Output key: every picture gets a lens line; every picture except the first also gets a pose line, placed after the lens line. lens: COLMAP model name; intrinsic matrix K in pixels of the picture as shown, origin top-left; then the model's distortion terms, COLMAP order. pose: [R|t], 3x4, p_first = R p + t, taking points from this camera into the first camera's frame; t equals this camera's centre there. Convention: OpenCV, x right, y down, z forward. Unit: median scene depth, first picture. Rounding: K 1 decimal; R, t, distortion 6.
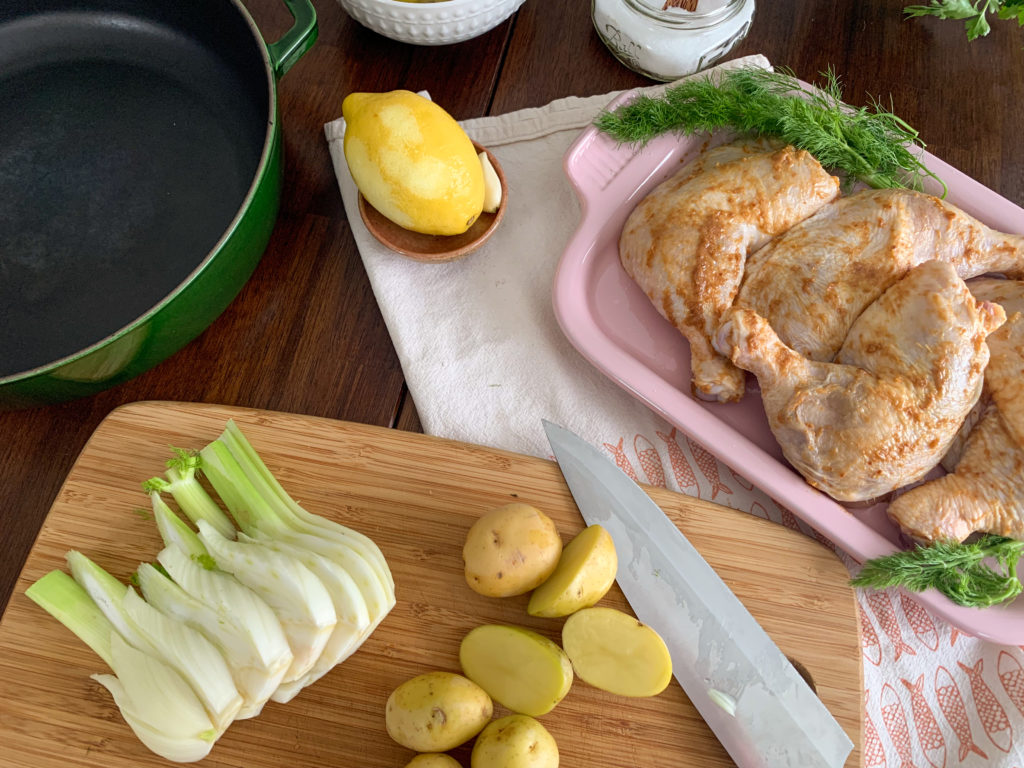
lens RADIAL K [[773.7, 0, 515.7], [0, 773.7, 389.5], [0, 0, 1]] dist [-0.016354, 0.007061]
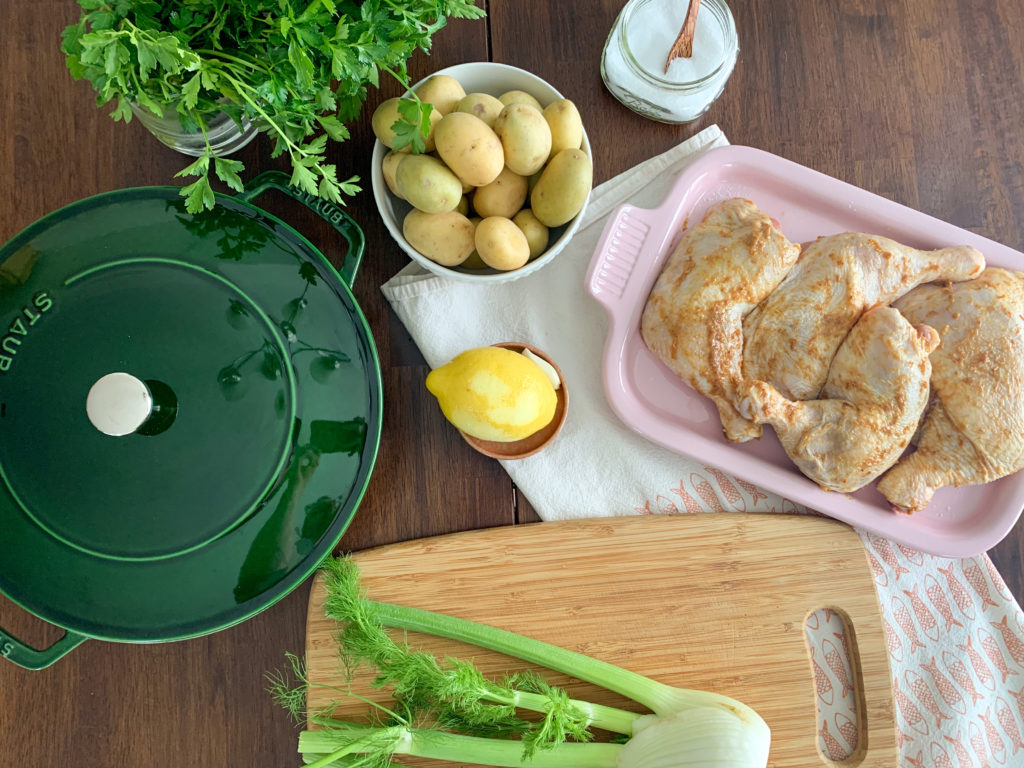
lens RADIAL K [[773.7, 0, 512.3], [0, 773.7, 381.6], [0, 0, 1]] dist [-0.016354, 0.007061]
pose [[0.958390, -0.284362, 0.025027, -0.144257], [0.267905, 0.926254, 0.265105, -0.586598], [-0.098567, -0.247369, 0.963895, -0.259472]]
